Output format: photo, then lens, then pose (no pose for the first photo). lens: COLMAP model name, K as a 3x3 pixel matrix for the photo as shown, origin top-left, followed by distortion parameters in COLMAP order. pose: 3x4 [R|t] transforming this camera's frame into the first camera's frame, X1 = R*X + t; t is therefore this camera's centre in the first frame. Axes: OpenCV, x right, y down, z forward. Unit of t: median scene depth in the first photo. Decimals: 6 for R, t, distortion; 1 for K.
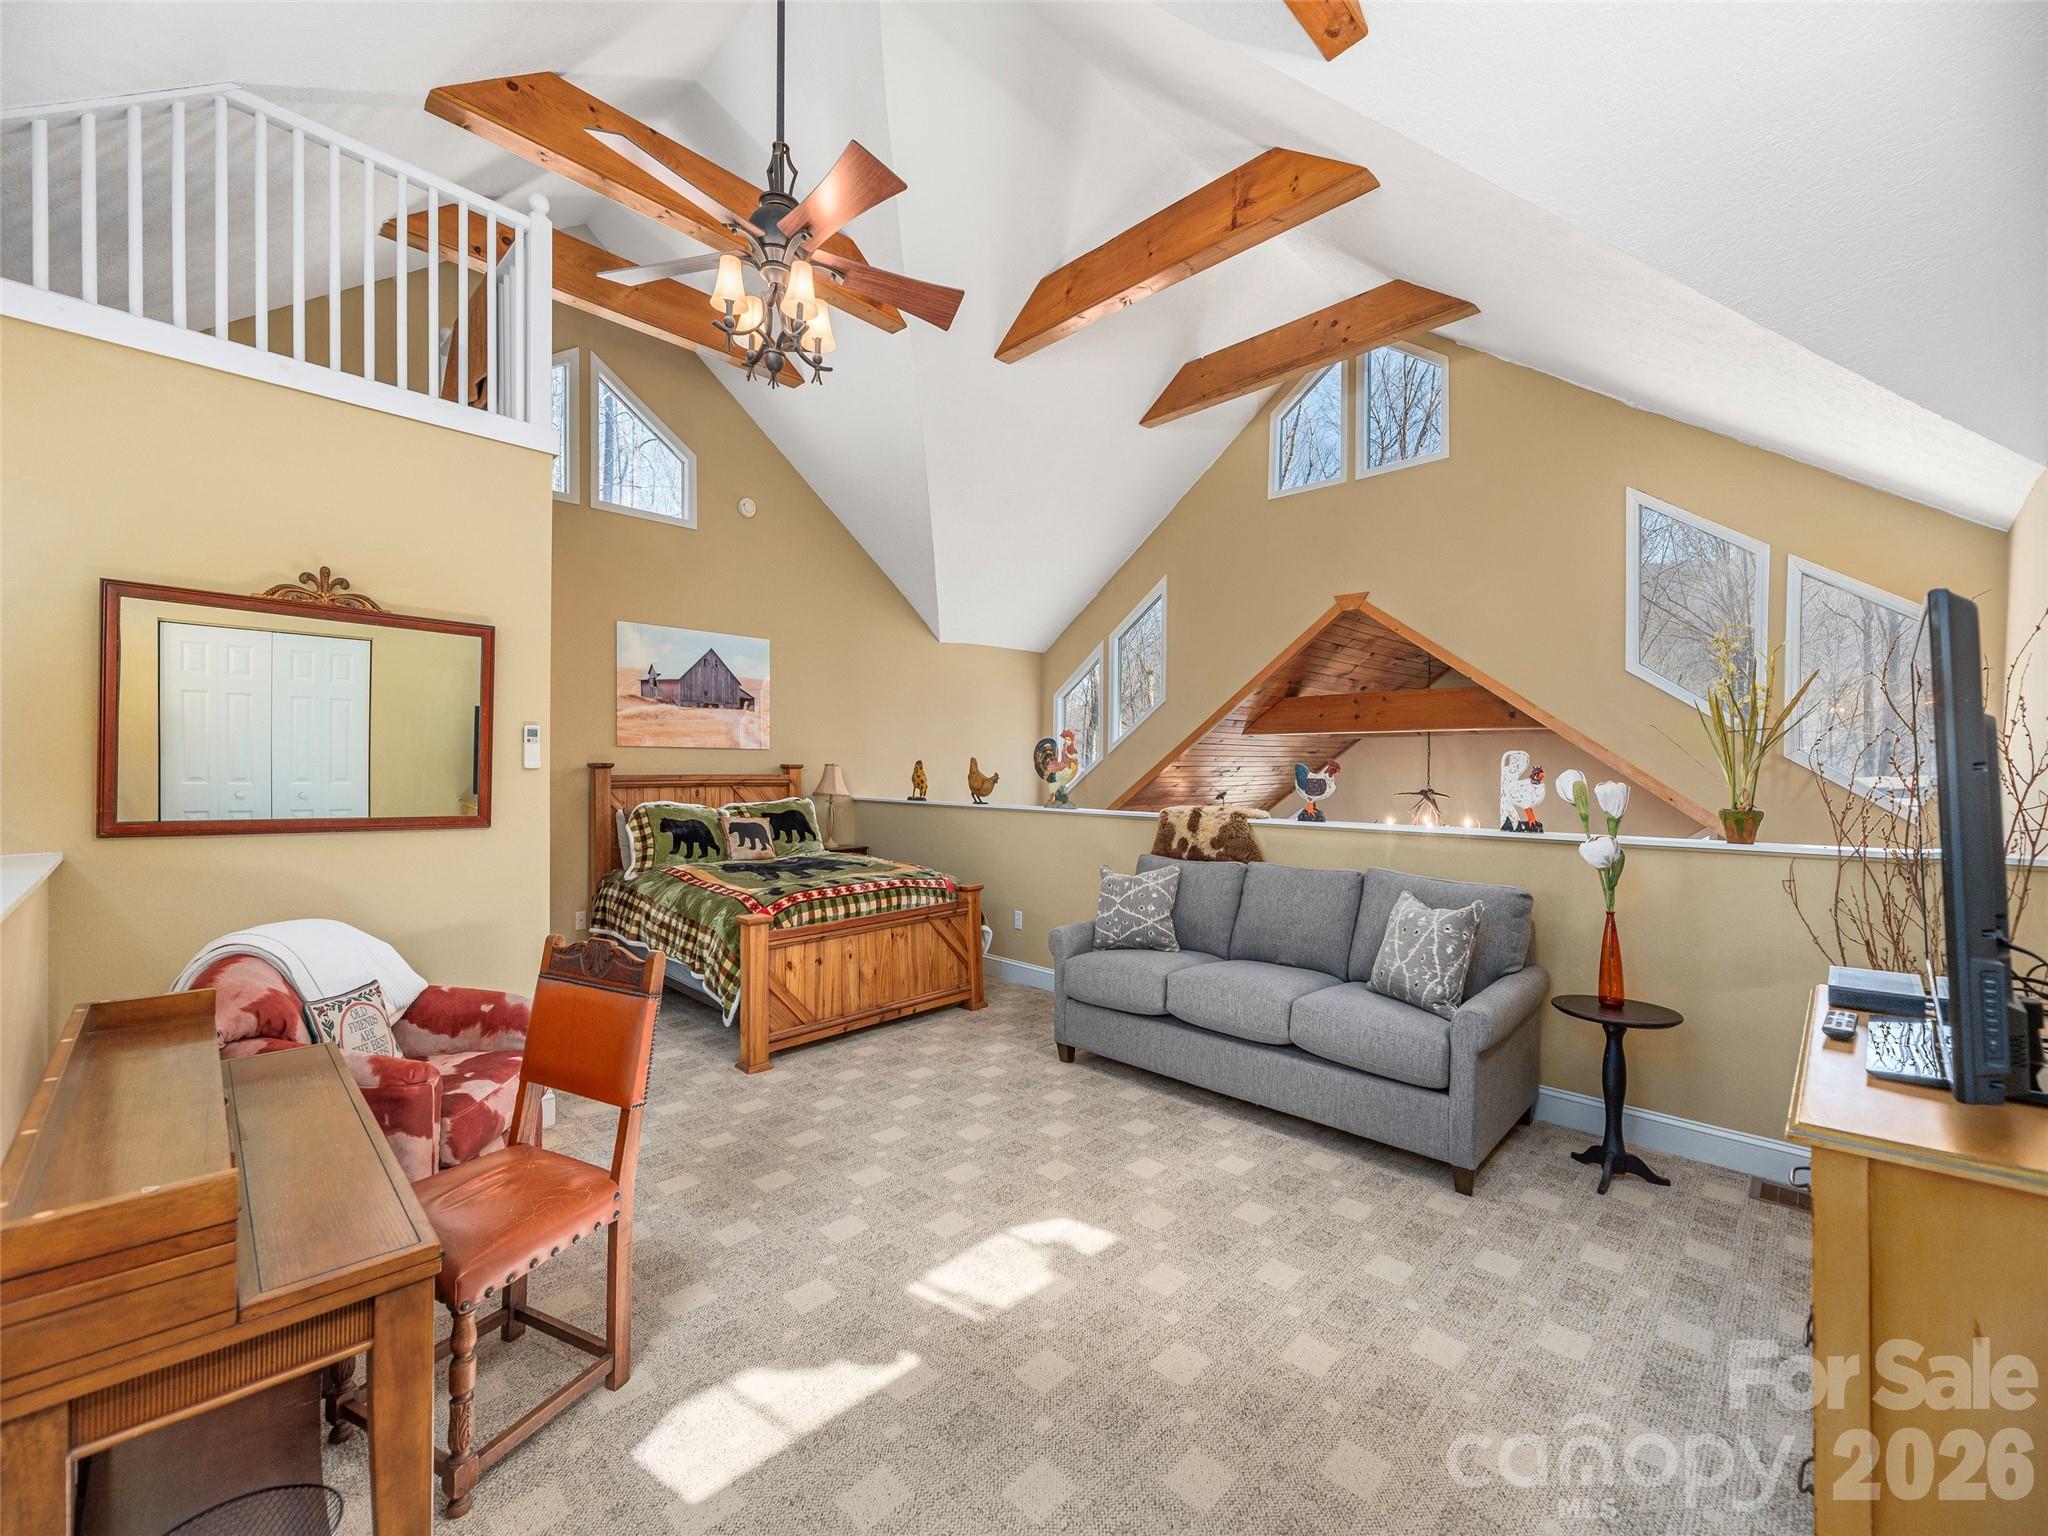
lens RADIAL K [[836.4, 0, 1023.4], [0, 836.4, 772.6], [0, 0, 1]] dist [-0.000400, -0.000353]
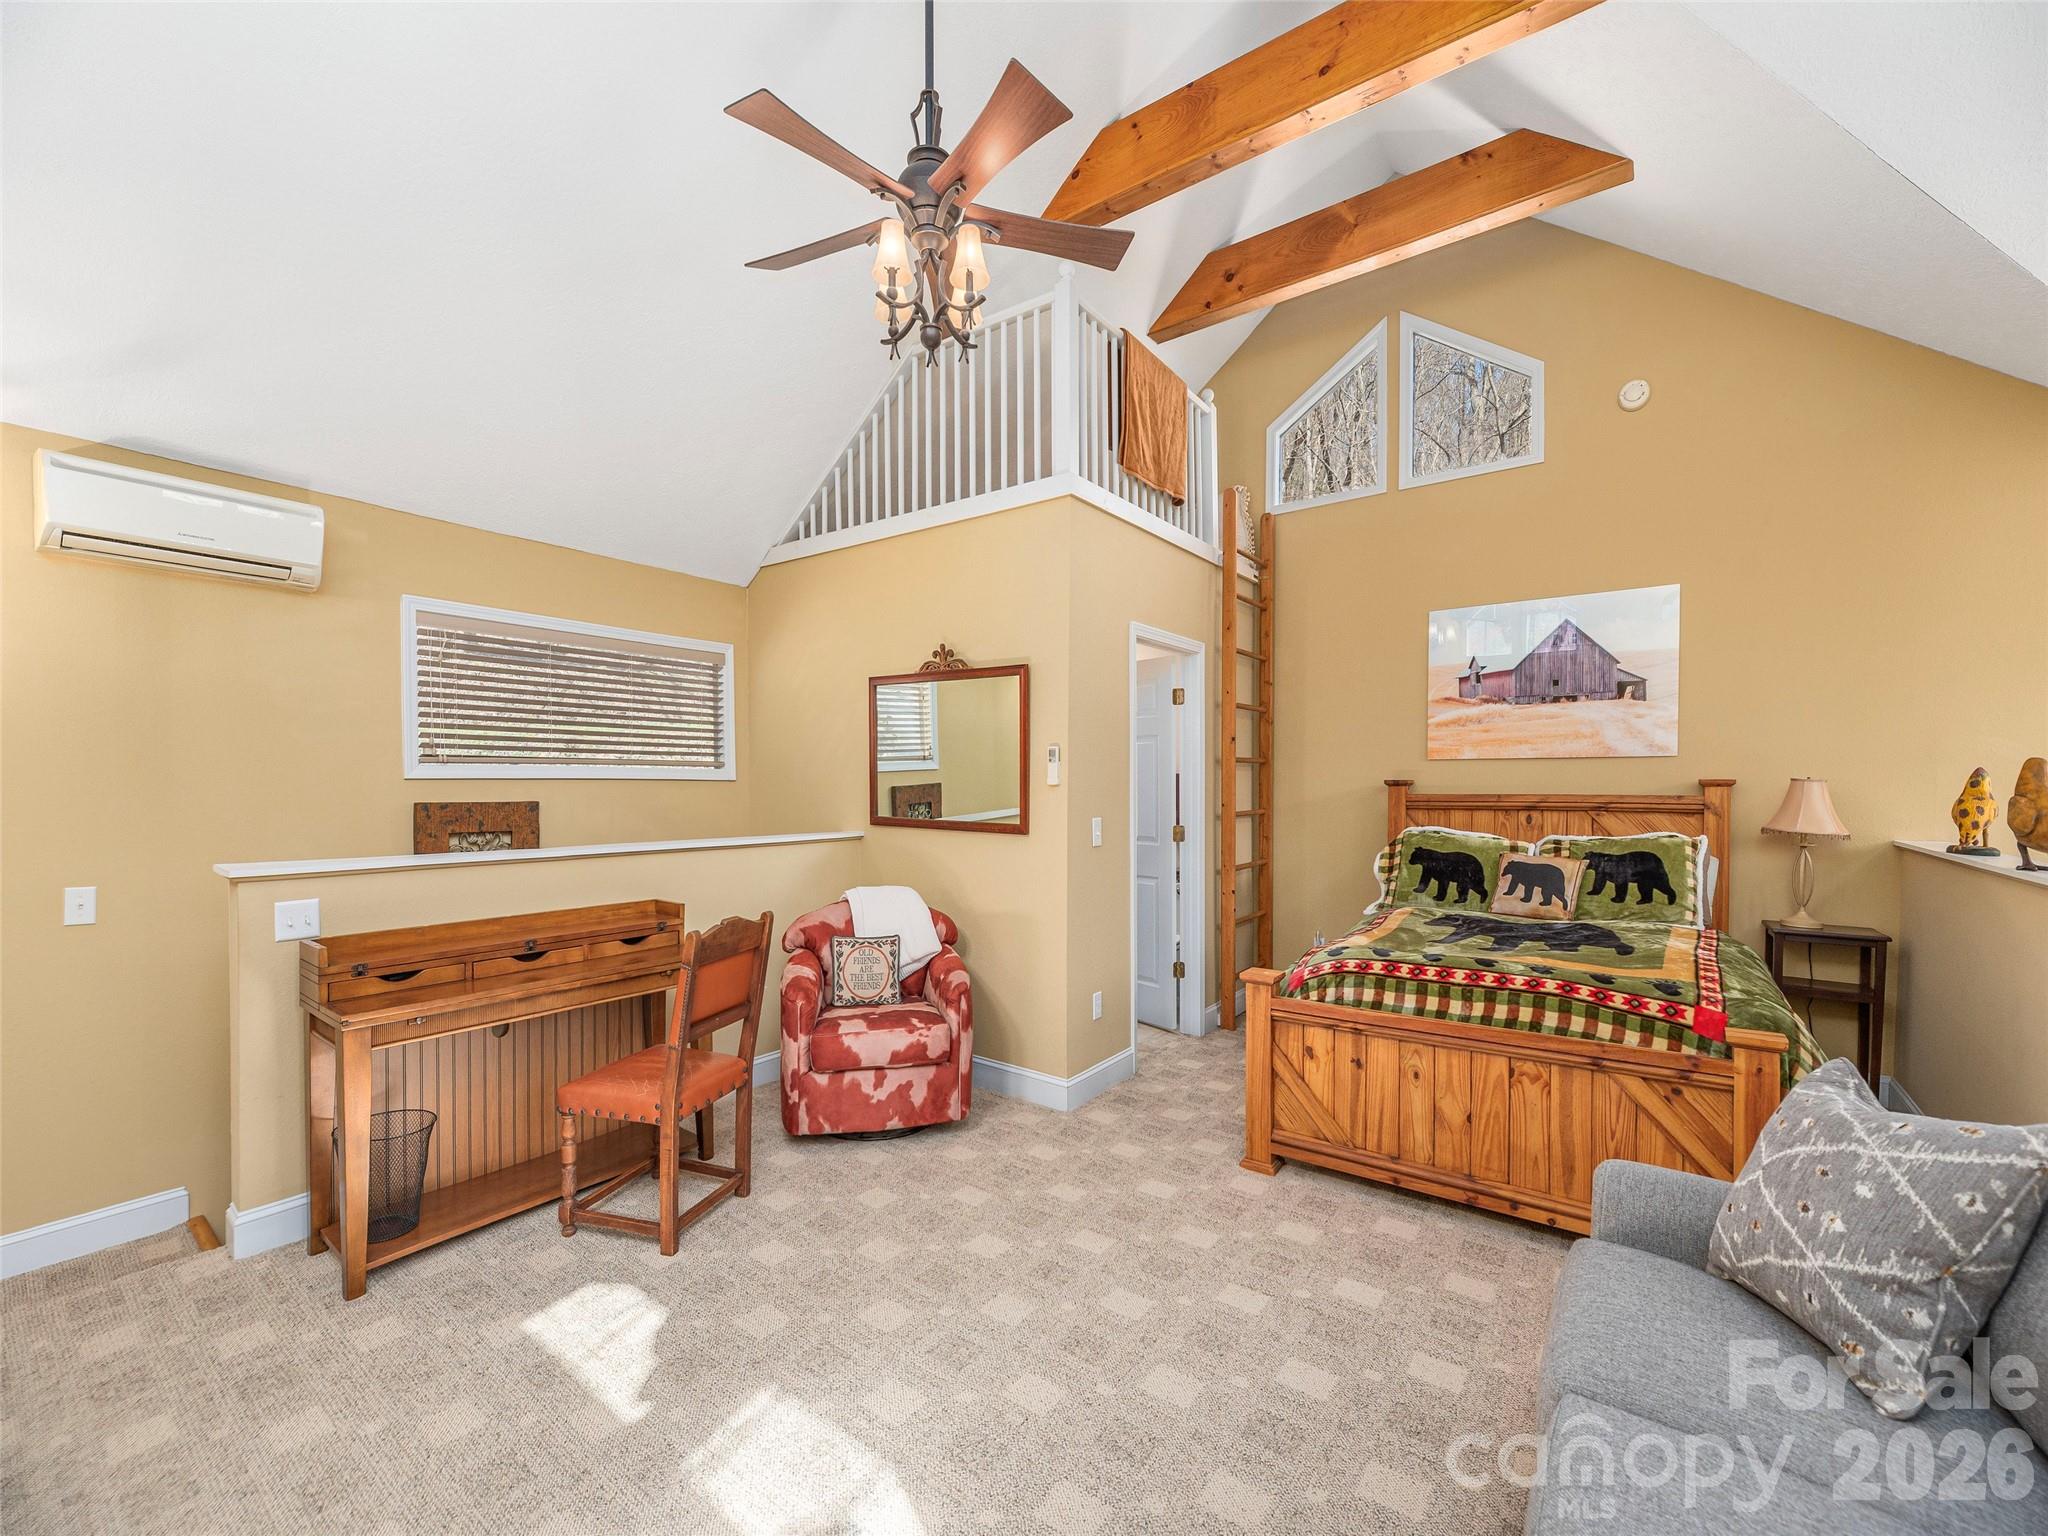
lens RADIAL K [[842.7, 0, 1005.7], [0, 842.7, 791.2], [0, 0, 1]] dist [-0.003297, -0.000145]
pose [[0.128614, 0.004470, -0.991685, 0.375274], [-0.006382, 0.999973, 0.003679, -0.000286], [0.991674, 0.005856, 0.128639, 0.569386]]
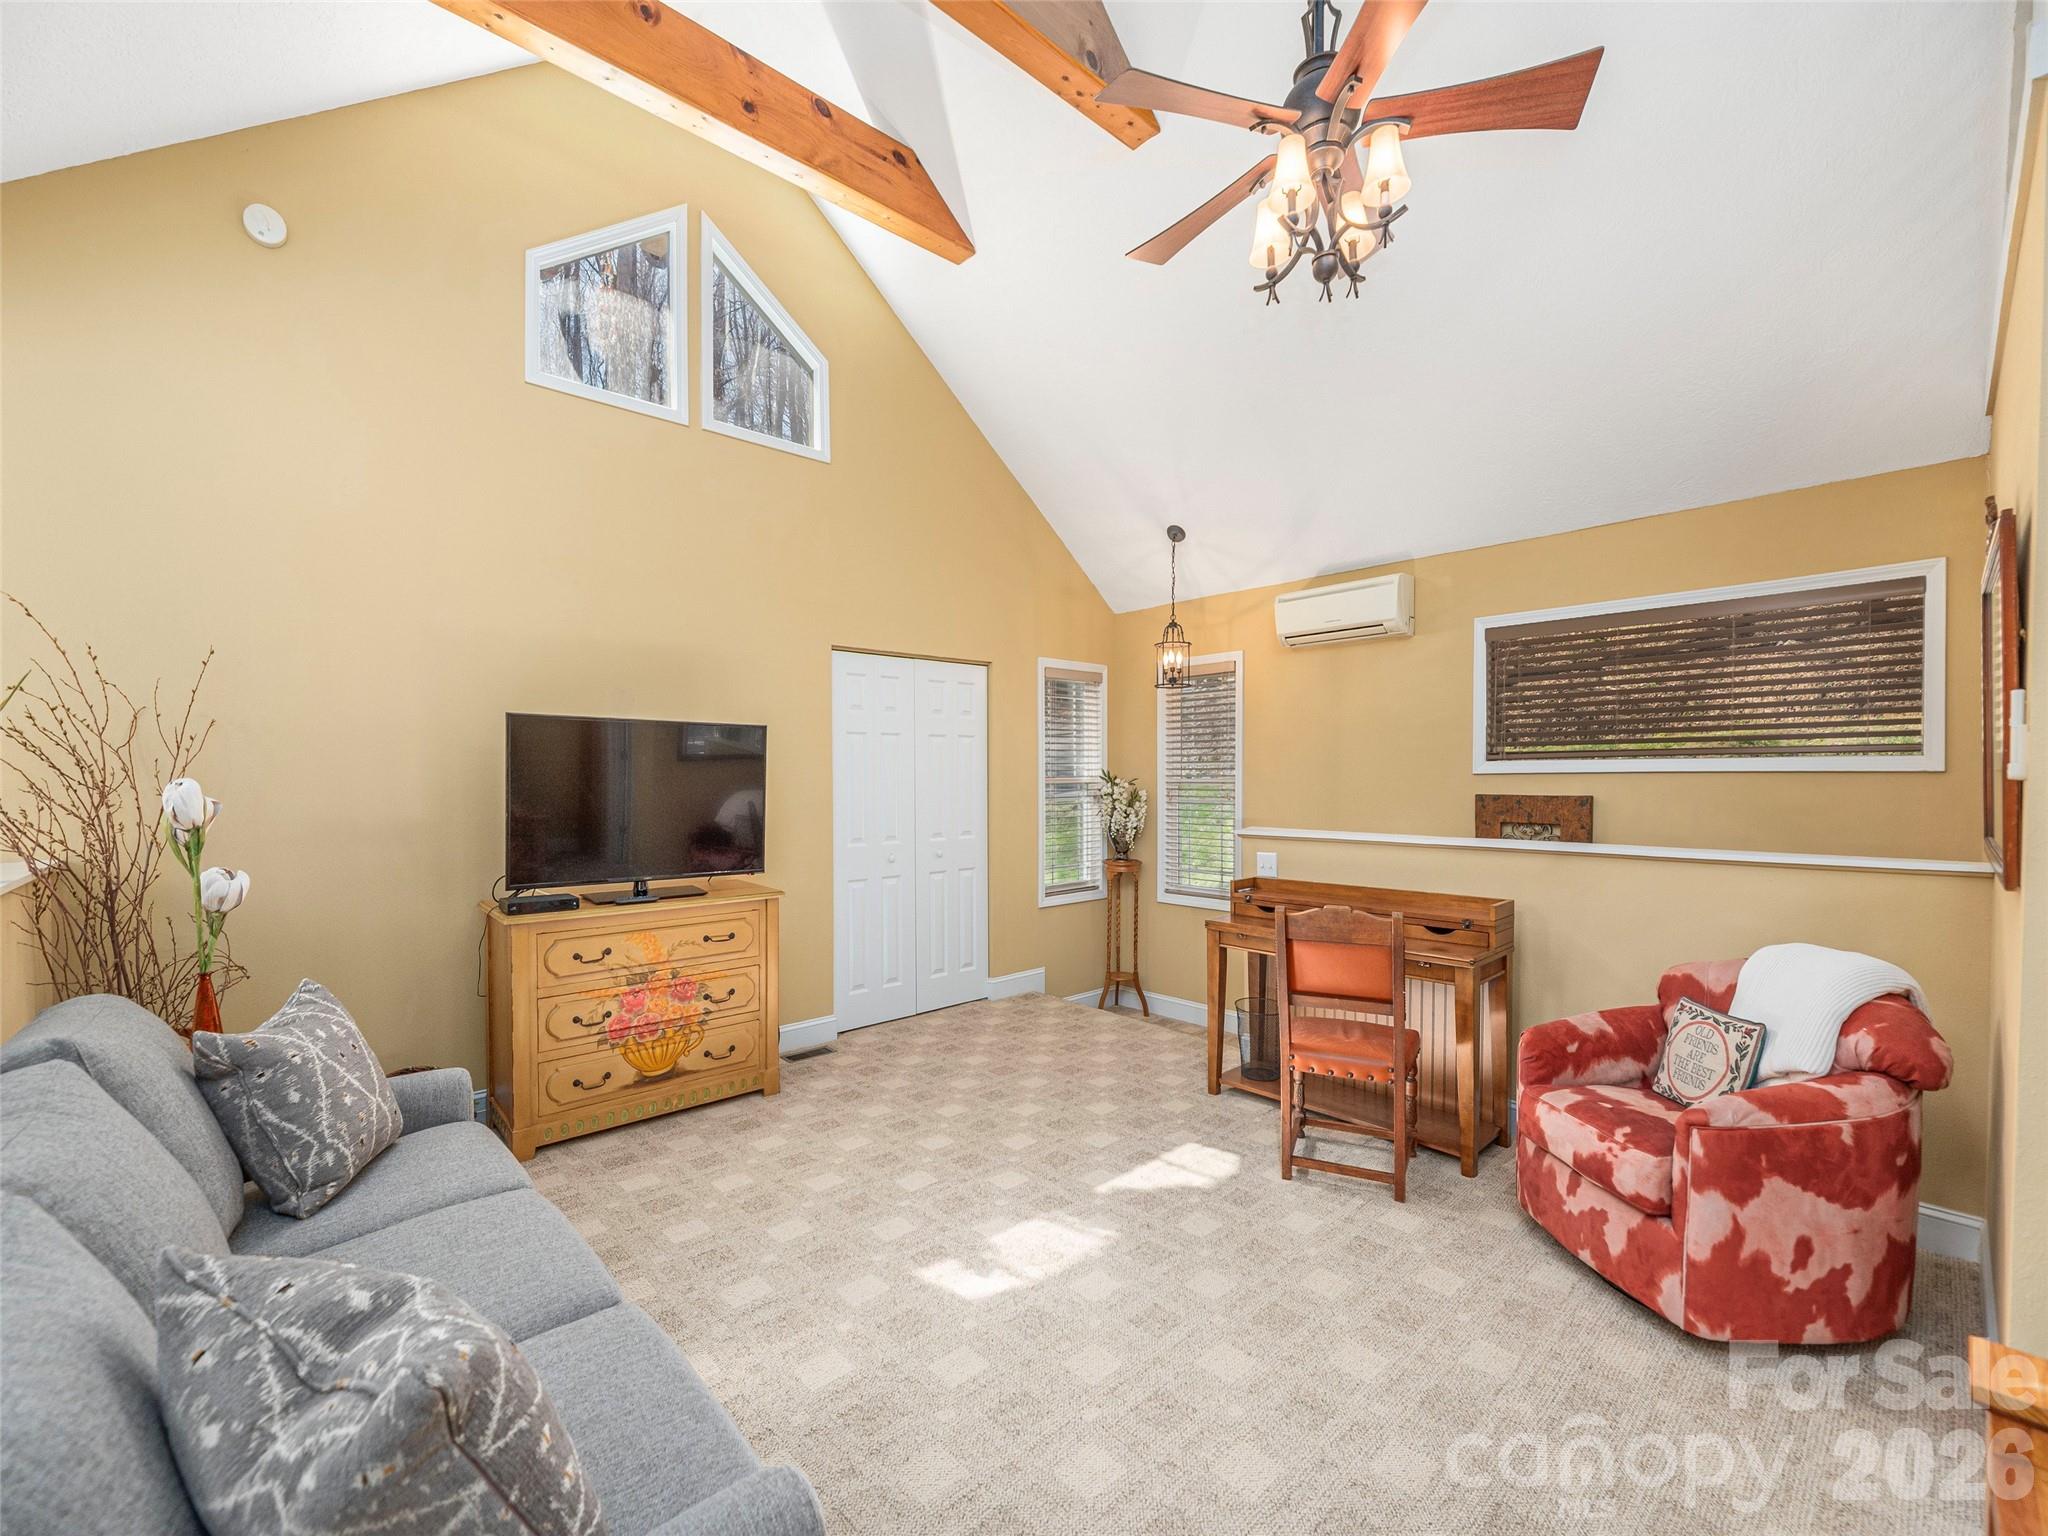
lens RADIAL K [[865.8, 0, 1024.0], [0, 865.8, 768.0], [0, 0, 1]] dist [-0.028483, -0.000127]
pose [[-0.998841, -0.002821, 0.048050, -0.030374], [-0.002970, 0.999991, -0.003023, -0.007437], [-0.048041, -0.003163, -0.998840, 1.098047]]
